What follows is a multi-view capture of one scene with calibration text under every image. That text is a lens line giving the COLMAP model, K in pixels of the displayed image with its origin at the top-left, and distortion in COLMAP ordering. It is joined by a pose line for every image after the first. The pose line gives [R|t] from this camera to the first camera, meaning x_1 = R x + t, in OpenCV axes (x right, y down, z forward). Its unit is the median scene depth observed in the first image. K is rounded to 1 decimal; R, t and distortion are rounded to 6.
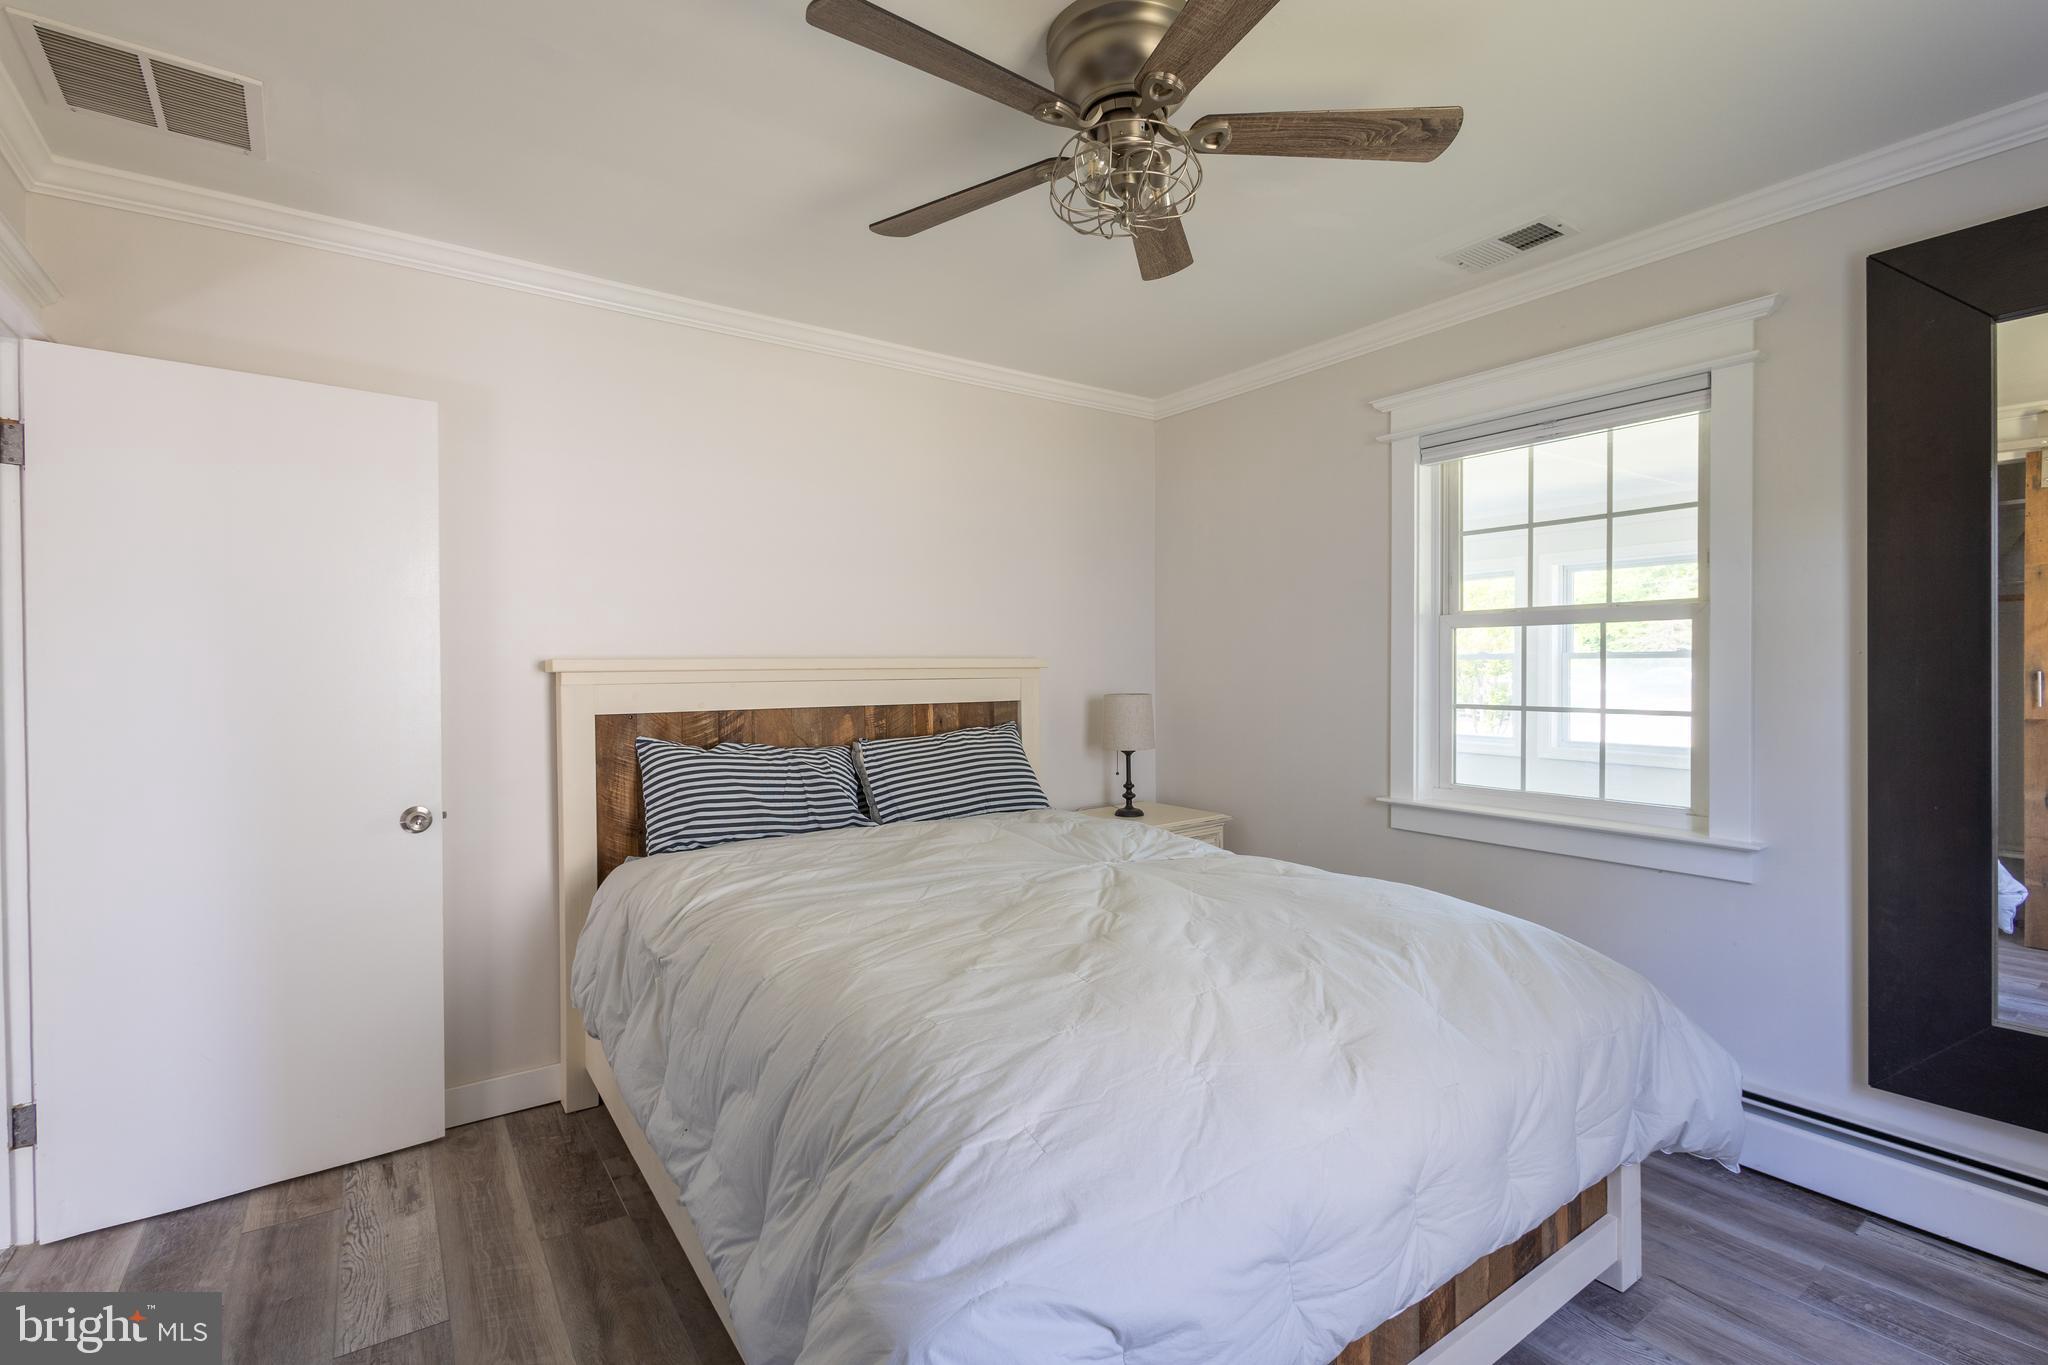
lens RADIAL K [[934.8, 0, 1026.7], [0, 934.8, 685.0], [0, 0, 1]] dist [0.007506, -0.001553]
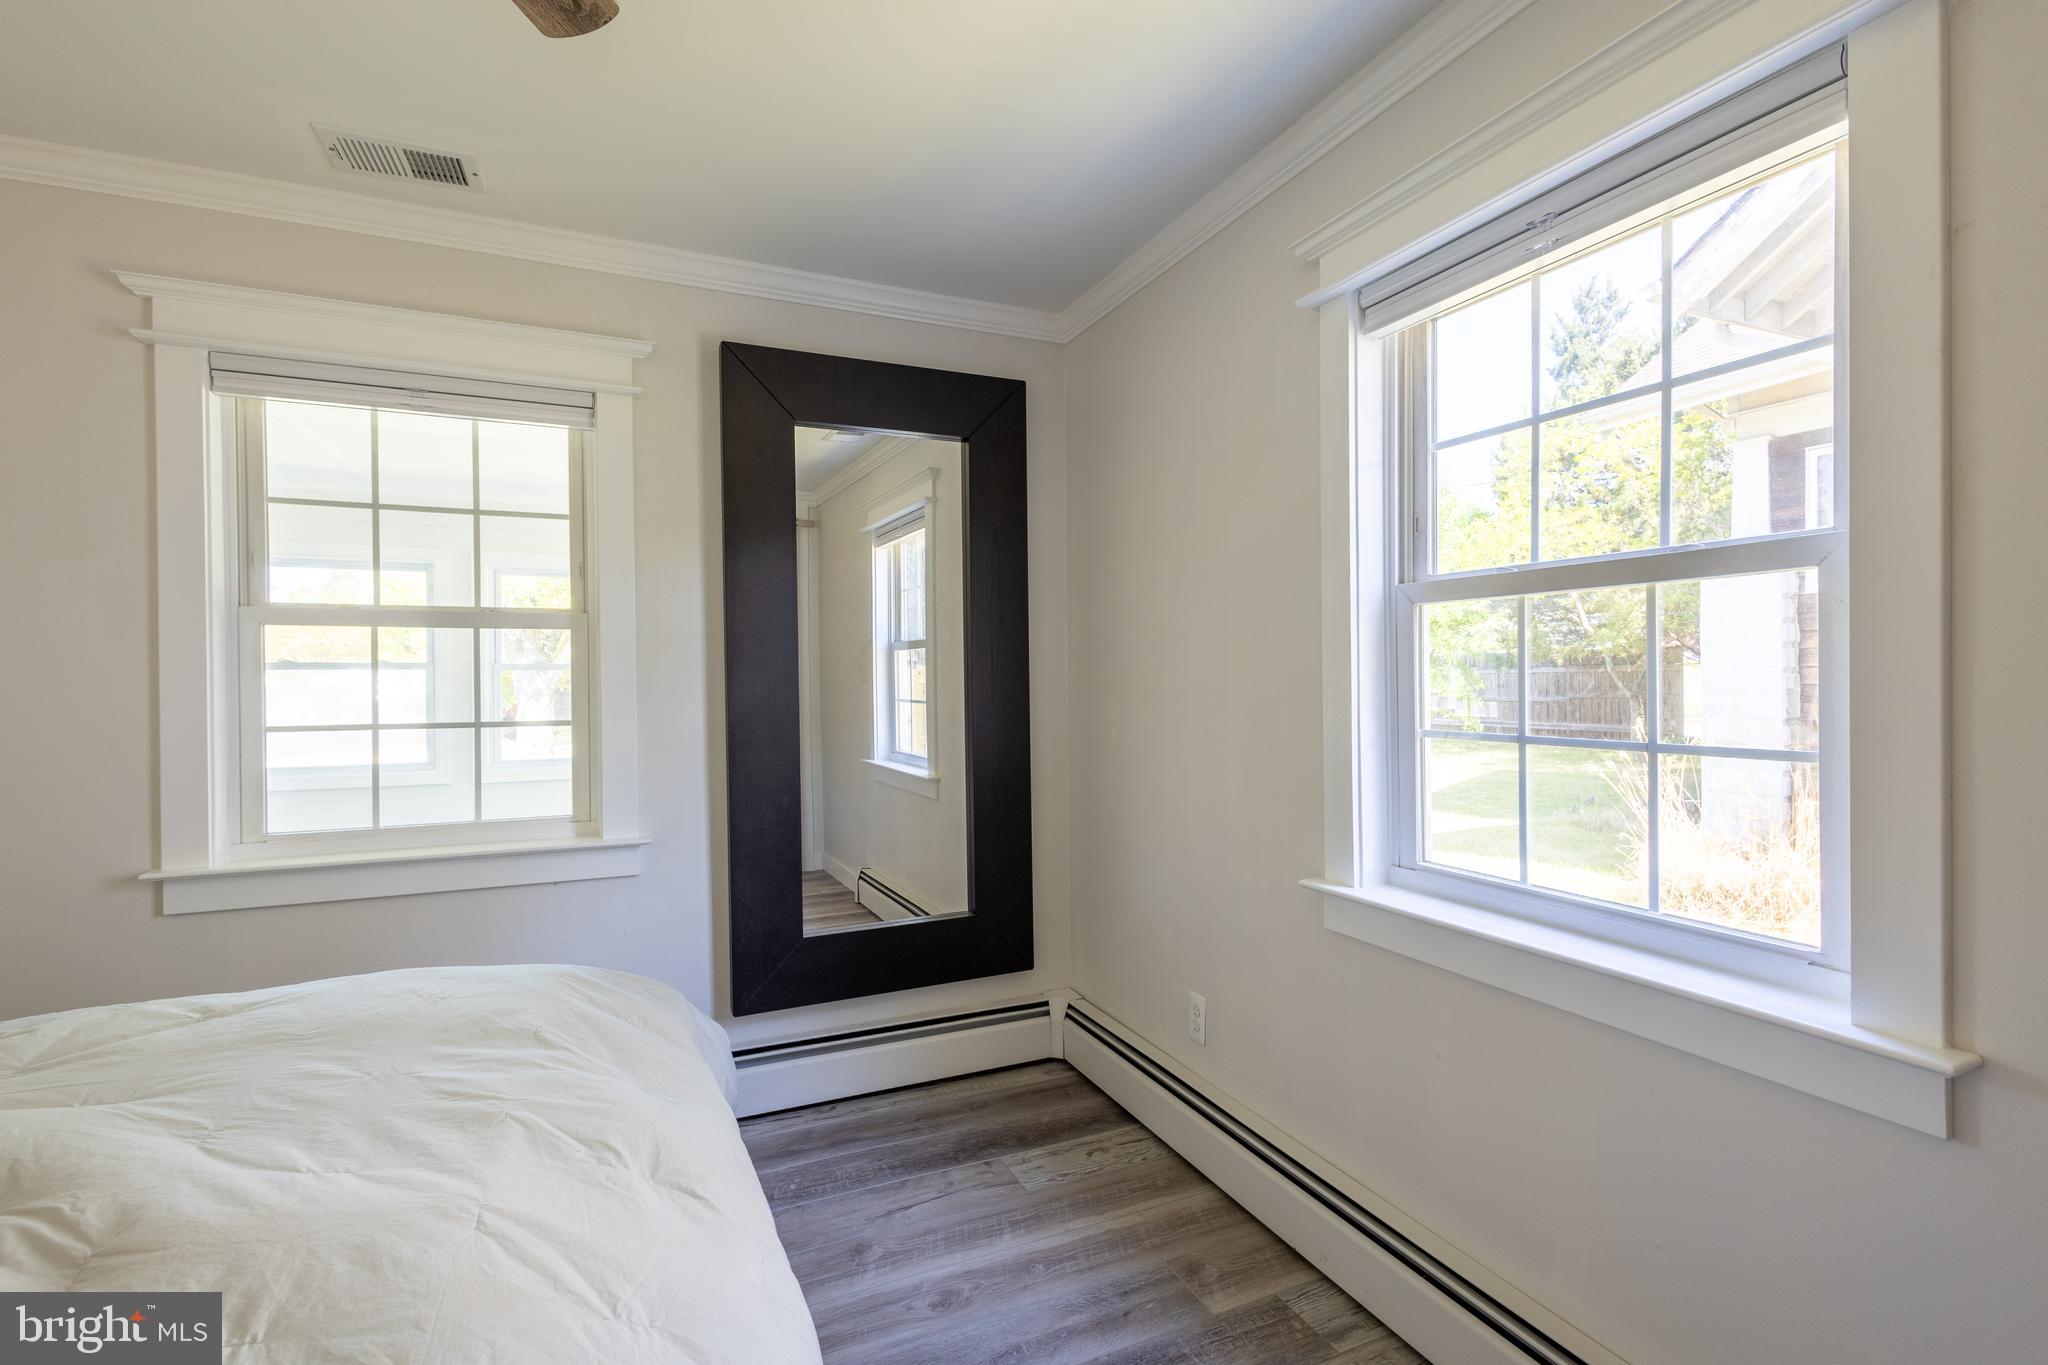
lens RADIAL K [[934.8, 0, 1026.7], [0, 934.8, 685.0], [0, 0, 1]] dist [0.007506, -0.001553]
pose [[0.195917, -0.006132, 0.980601, -0.192560], [0.022907, 0.999736, 0.001675, -0.000449], [-0.980353, 0.022134, 0.196006, 0.321545]]
